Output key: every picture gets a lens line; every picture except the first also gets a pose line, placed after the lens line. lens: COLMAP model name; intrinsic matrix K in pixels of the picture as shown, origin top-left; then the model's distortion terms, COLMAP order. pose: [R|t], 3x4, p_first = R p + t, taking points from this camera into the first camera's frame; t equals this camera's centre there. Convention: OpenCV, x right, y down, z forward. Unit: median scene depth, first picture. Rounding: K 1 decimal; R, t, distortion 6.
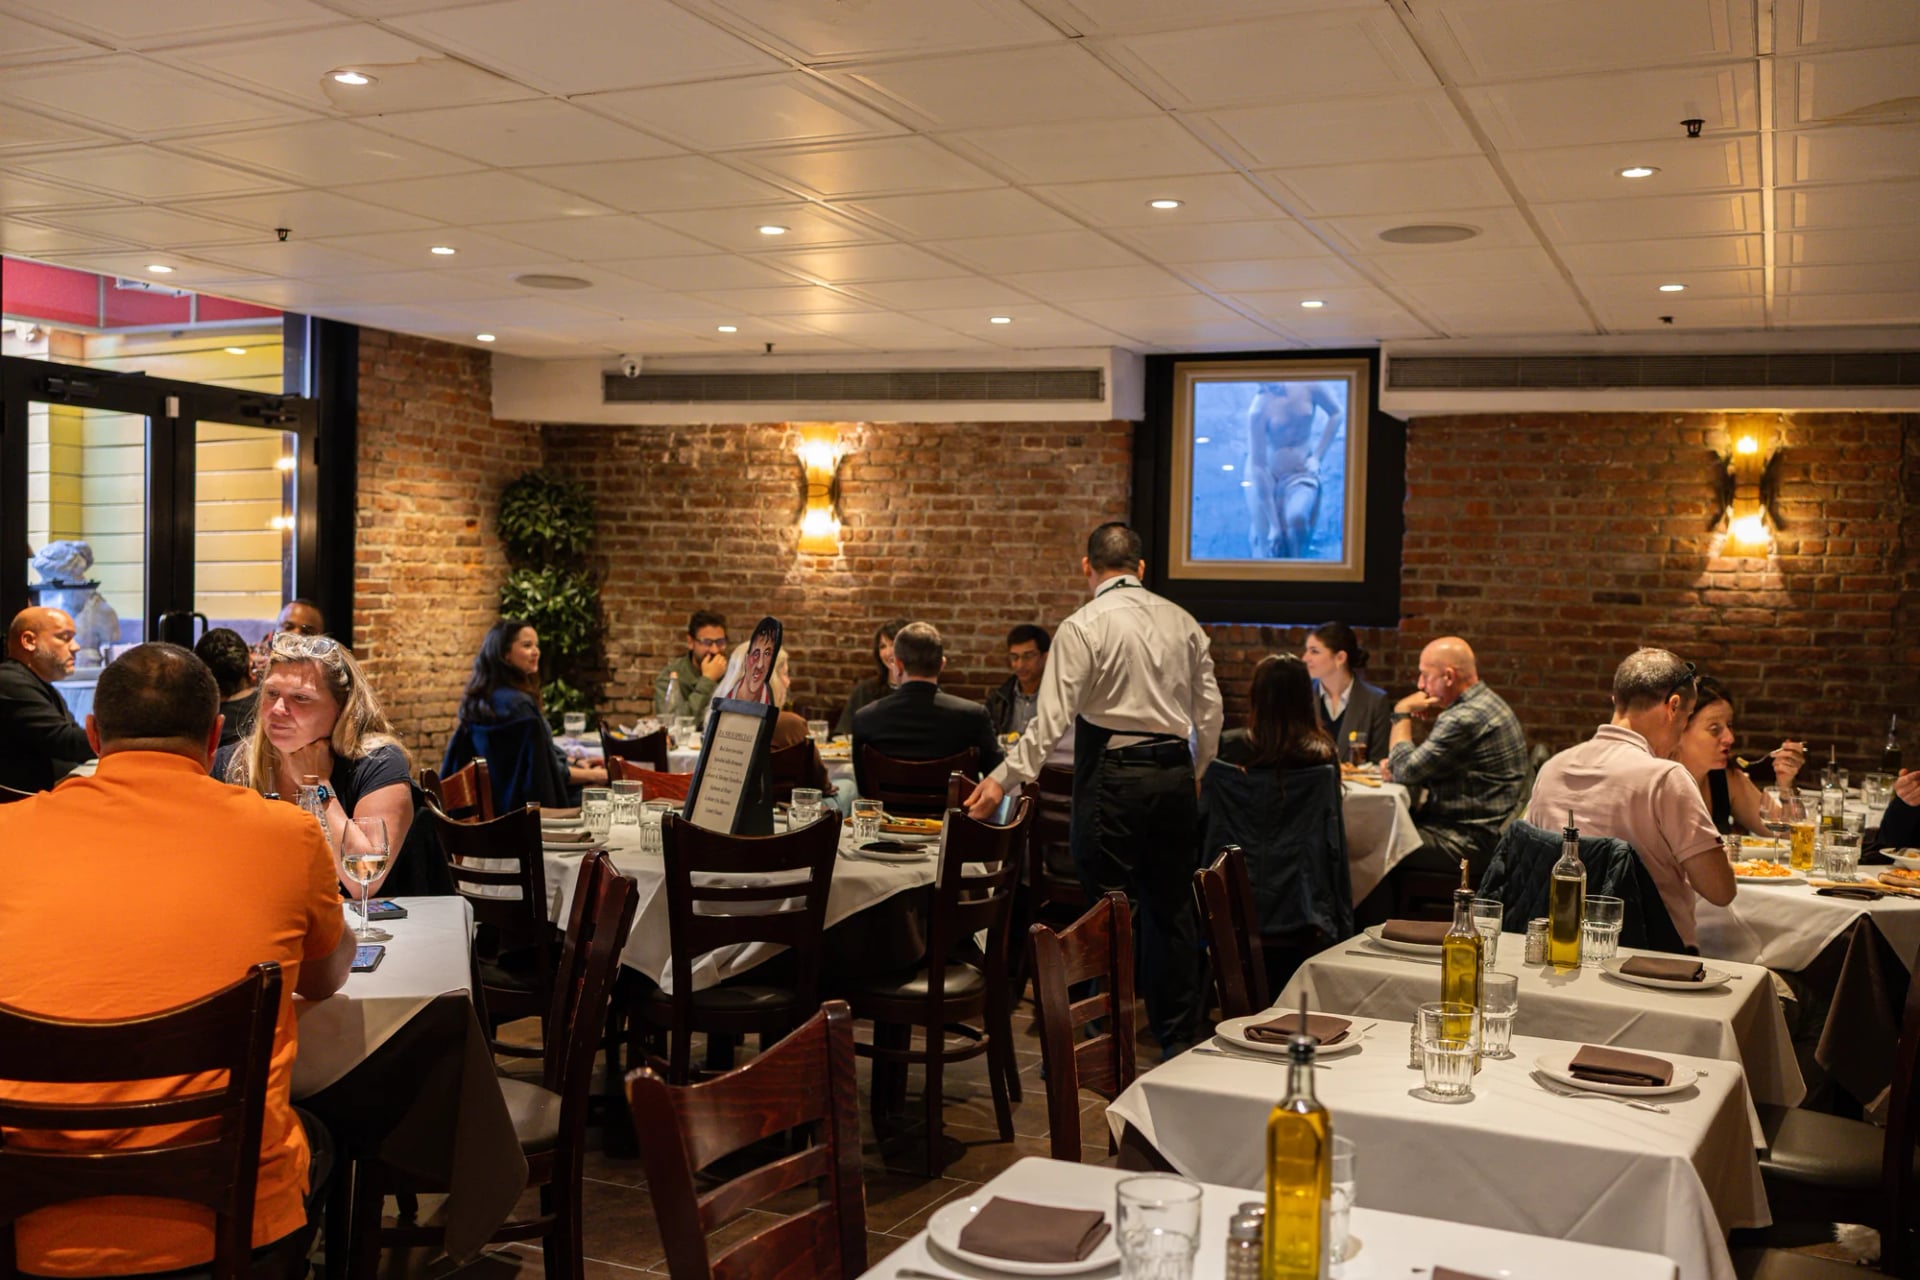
lens RADIAL K [[1895.4, 0, 956.8], [0, 1895.4, 640.0], [0, 0, 1]] dist [0.014111, 0.000000]
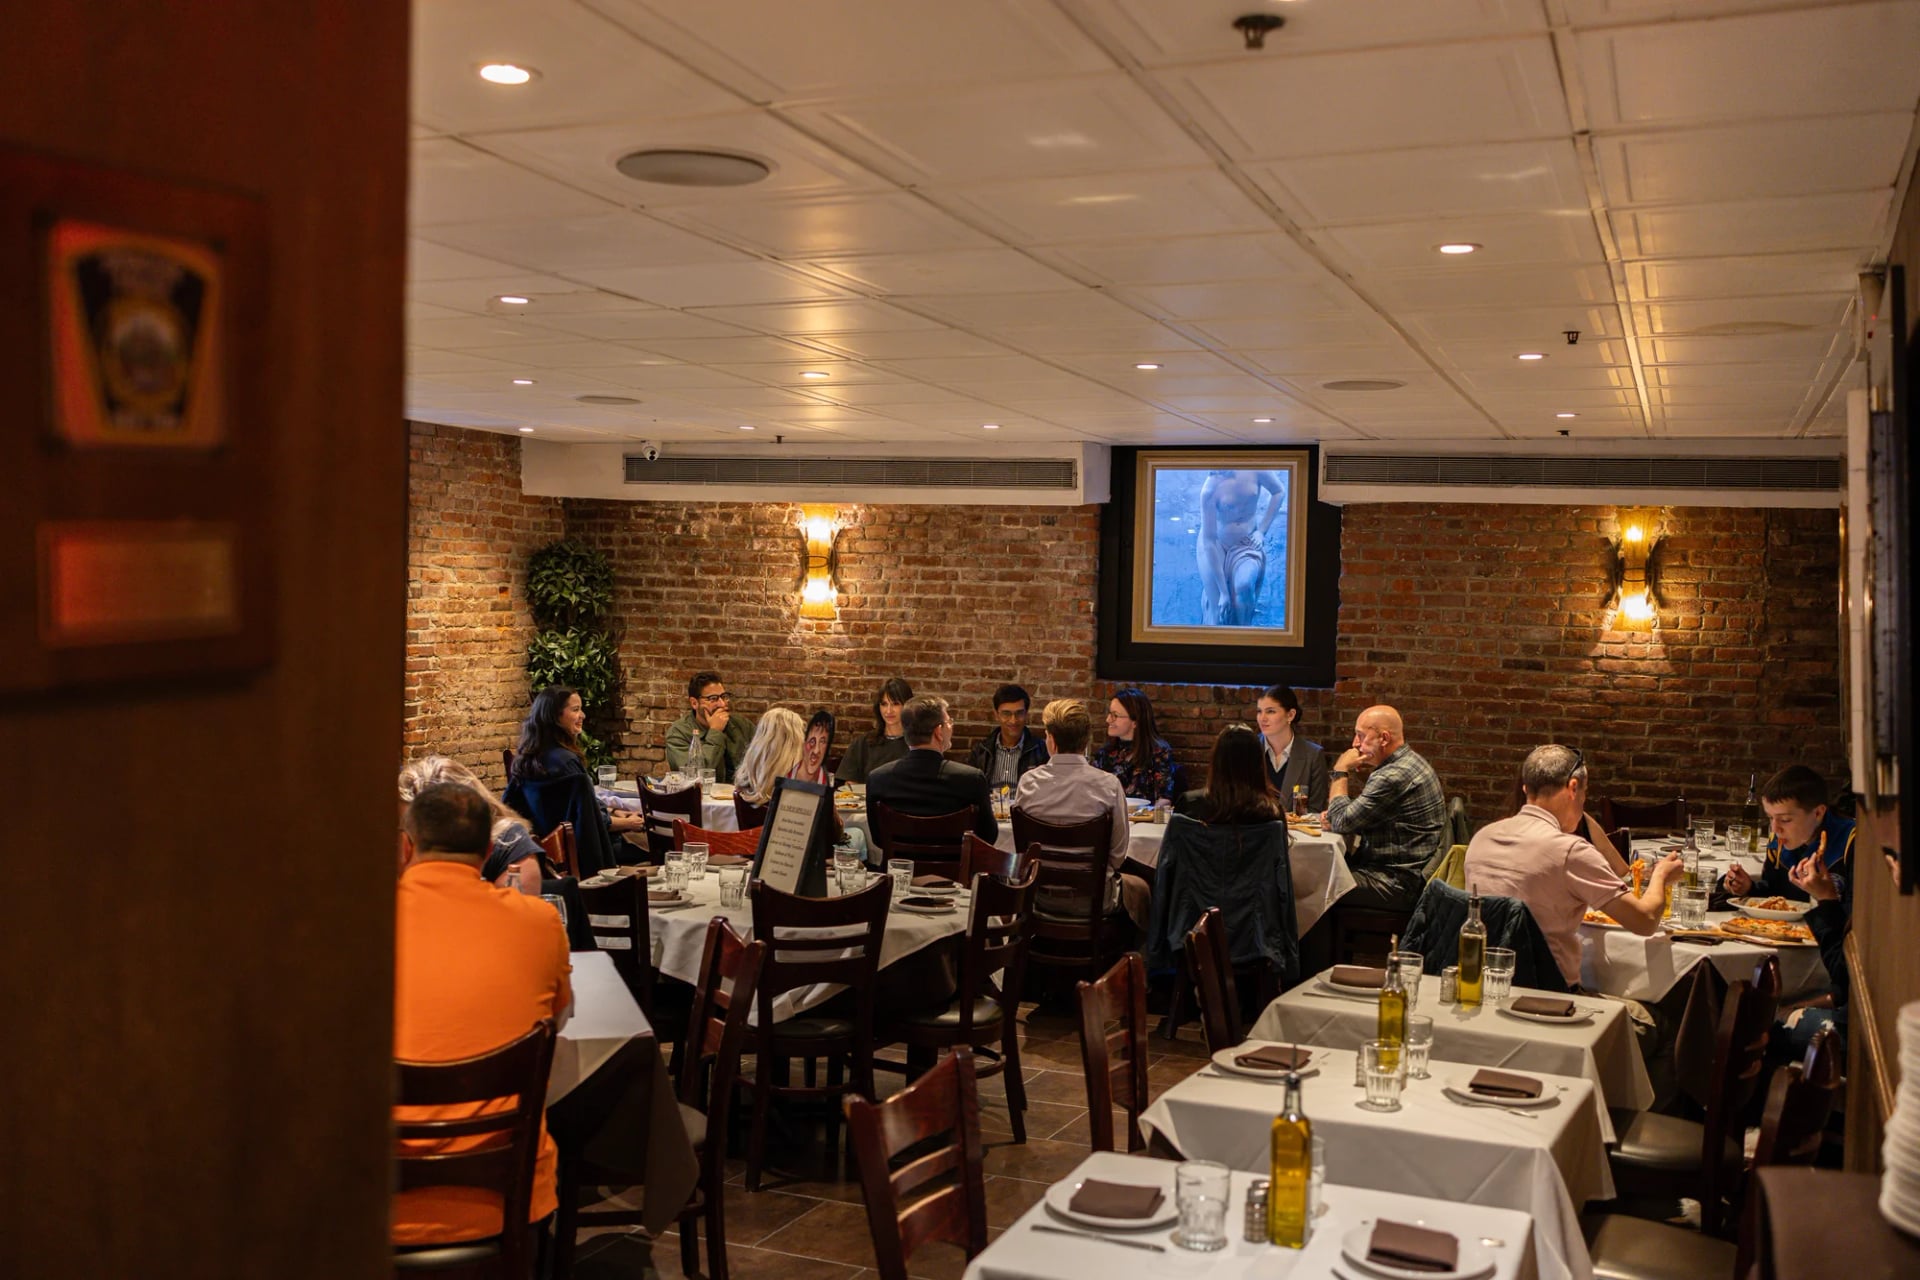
lens RADIAL K [[1895.4, 0, 956.2], [0, 1895.4, 639.5], [0, 0, 1]] dist [0.014111, 0.000000]
pose [[0.999327, 0.000550, 0.036670, -0.034778], [-0.000481, 0.999998, -0.001905, -0.032888], [-0.036671, 0.001886, 0.999326, -0.125676]]
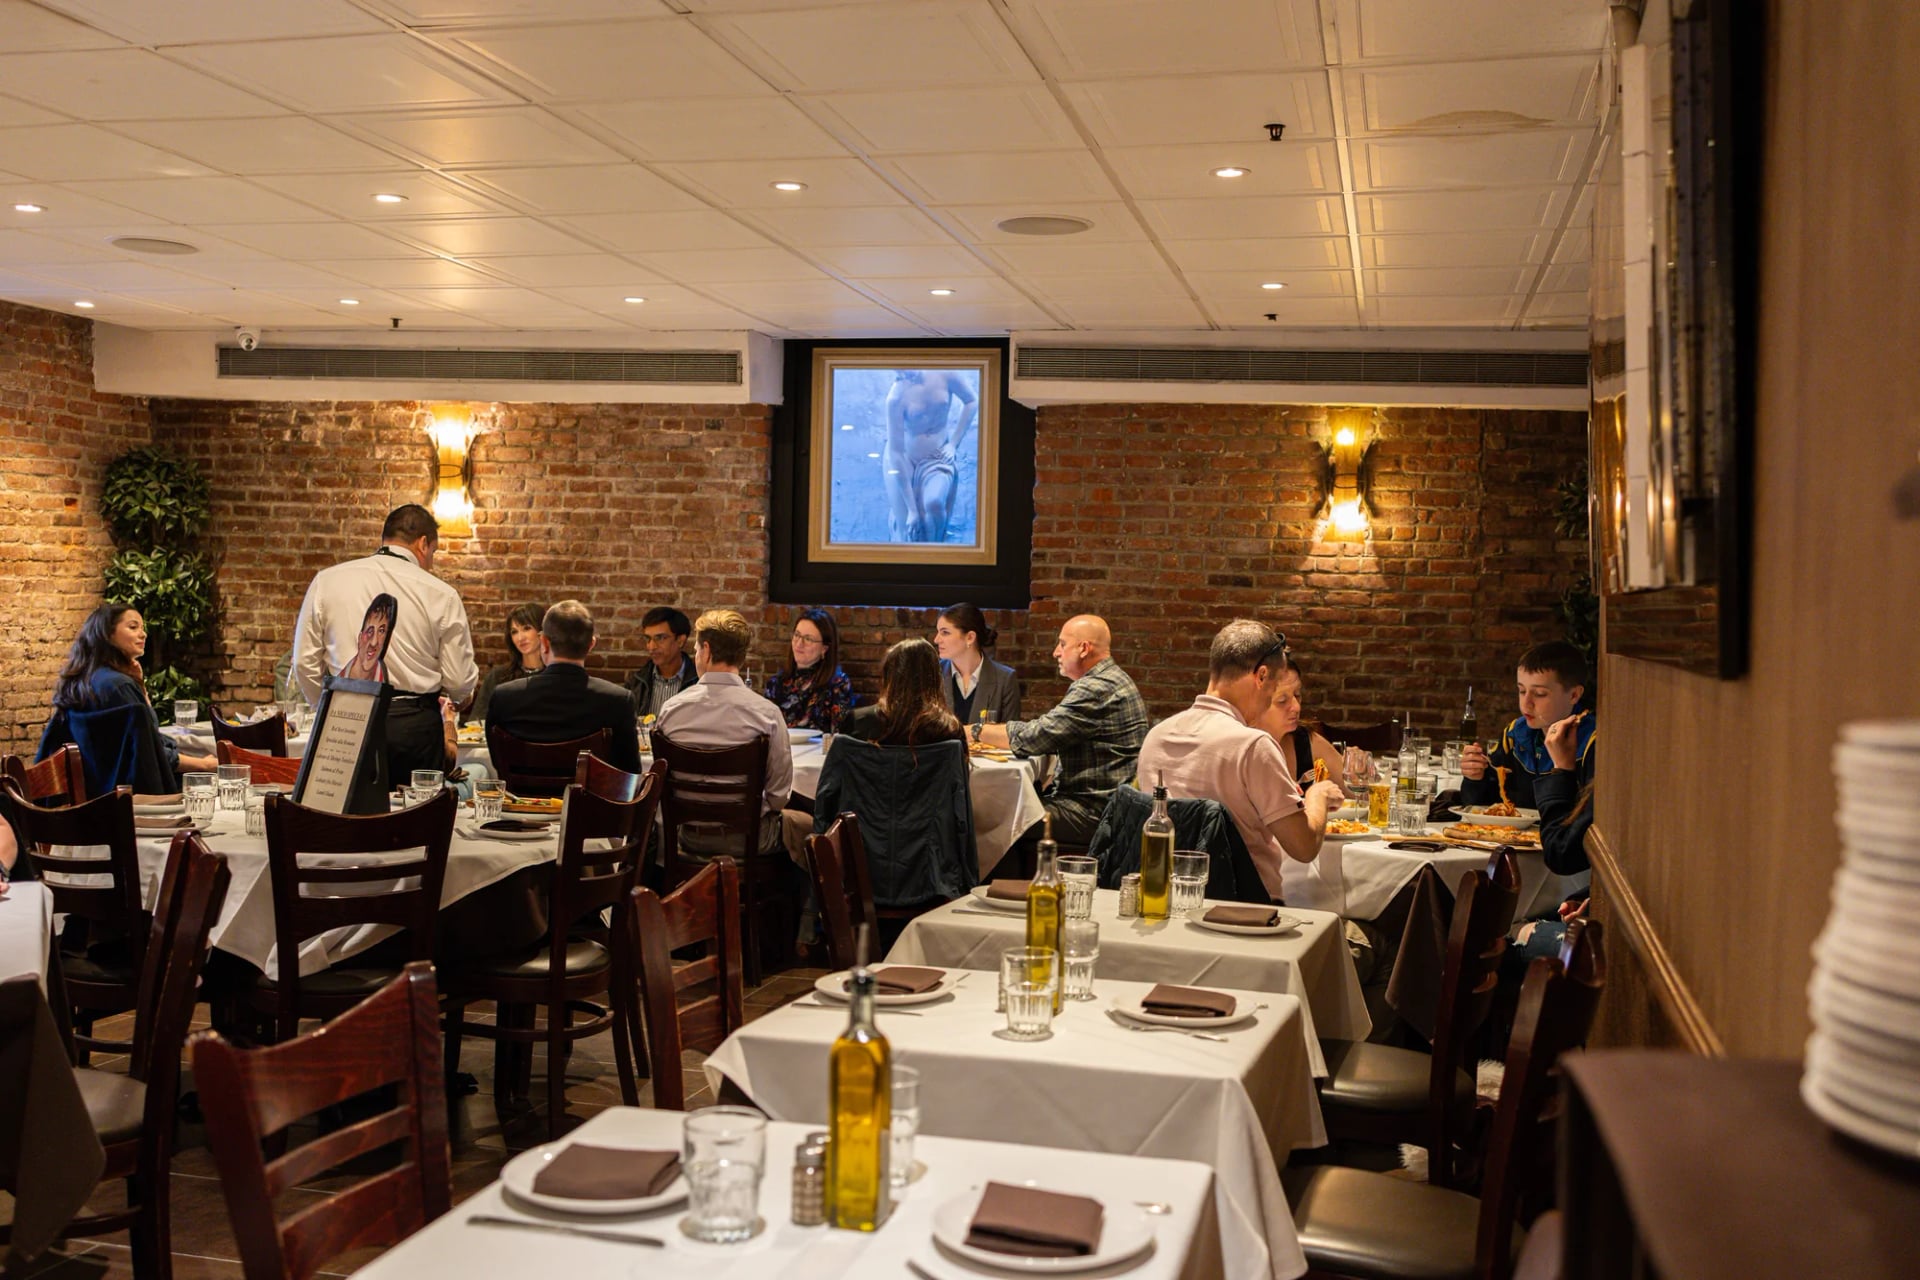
lens RADIAL K [[1895.4, 0, 953.7], [0, 1895.4, 637.9], [0, 0, 1]] dist [0.014111, 0.000000]
pose [[0.984471, -0.004648, 0.175483, 0.010963], [0.004106, 0.999986, 0.003452, 0.005151], [-0.175497, -0.002678, 0.984476, -0.008772]]
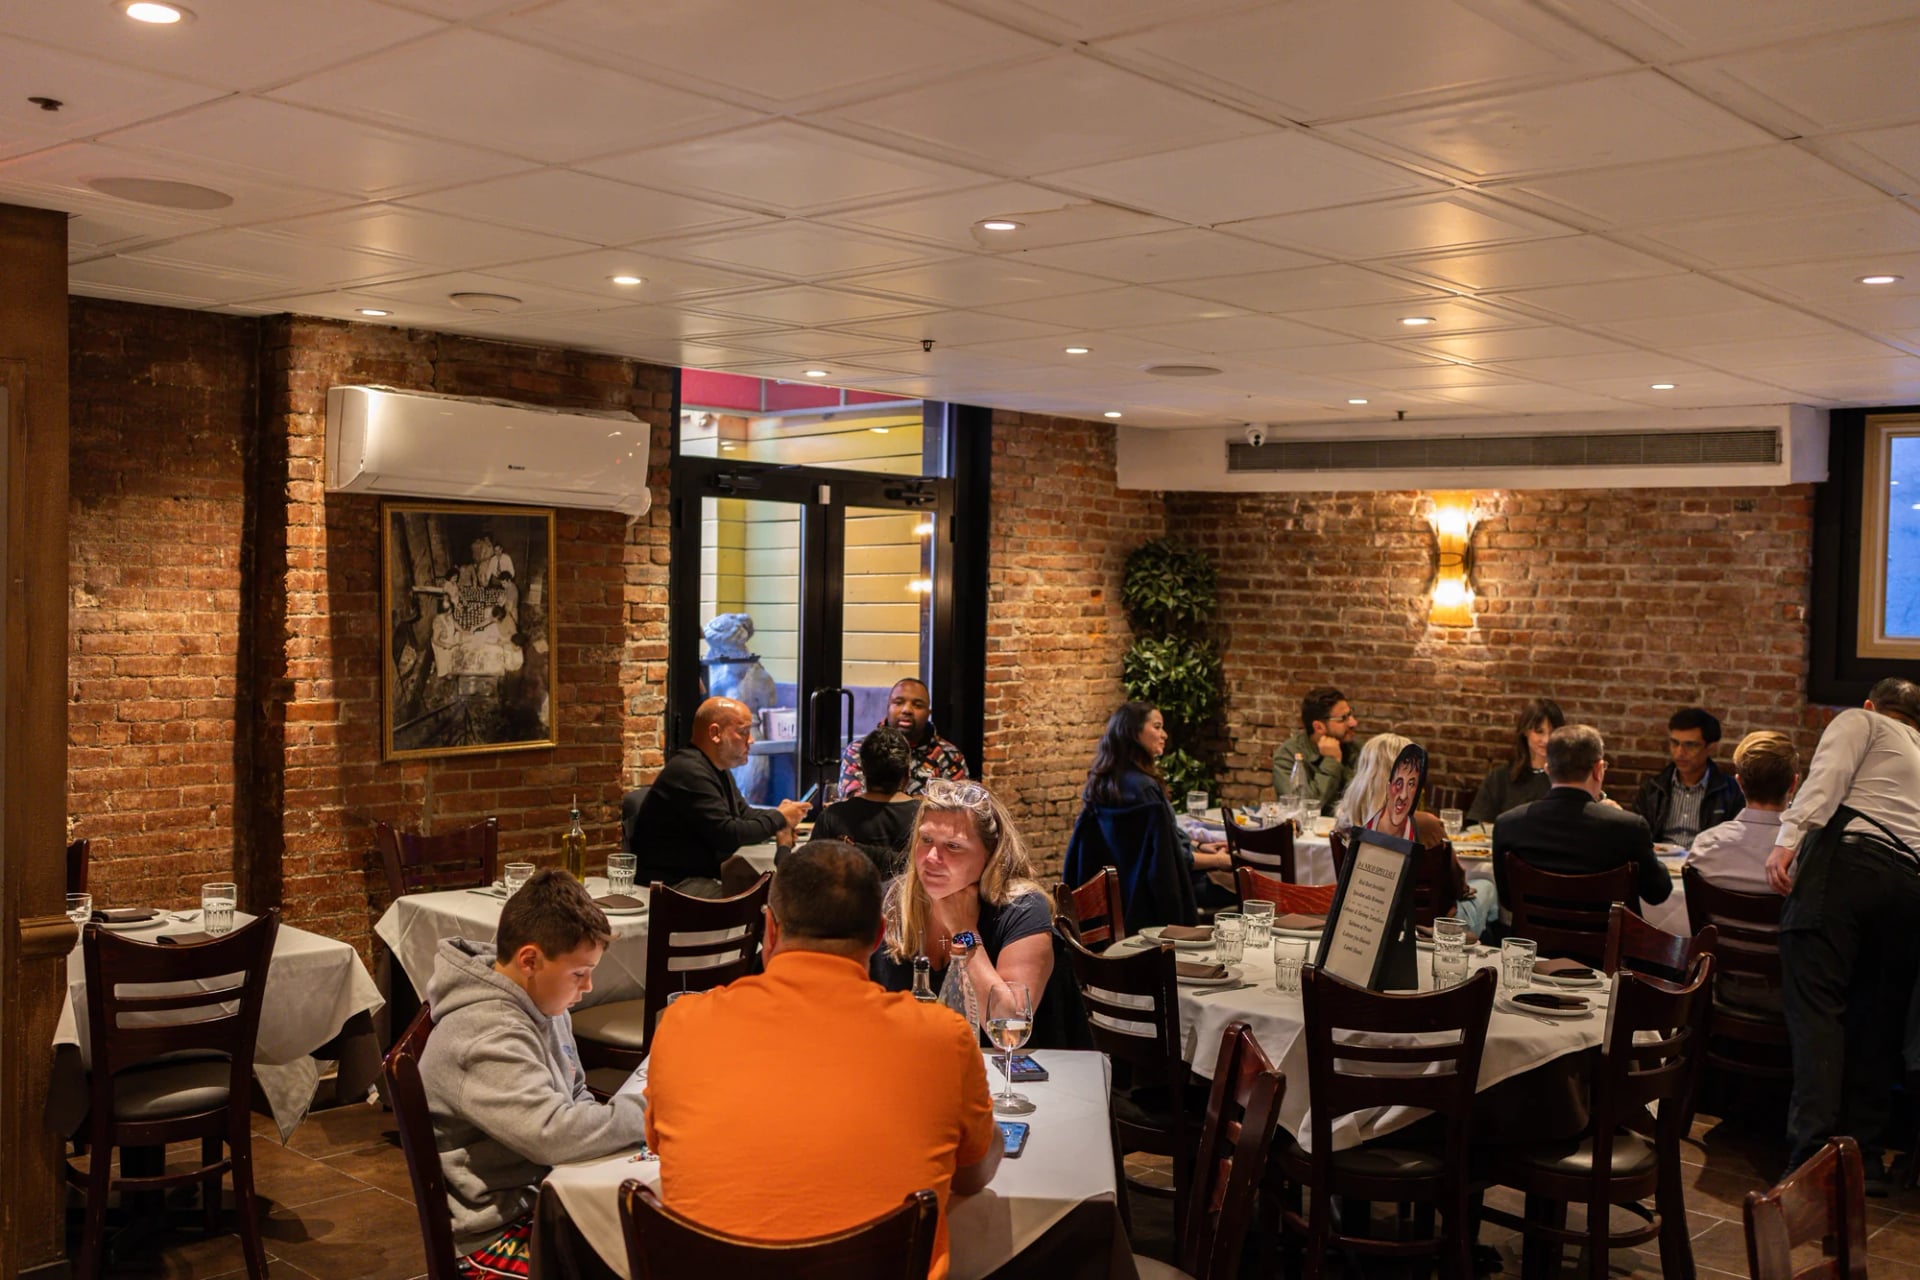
lens RADIAL K [[1895.4, 0, 964.3], [0, 1895.4, 636.8], [0, 0, 1]] dist [0.014111, 0.000000]
pose [[0.951397, 0.006467, -0.307899, -0.012729], [-0.008558, 0.999949, -0.005440, -0.034675], [0.307848, 0.007810, 0.951403, 0.020502]]
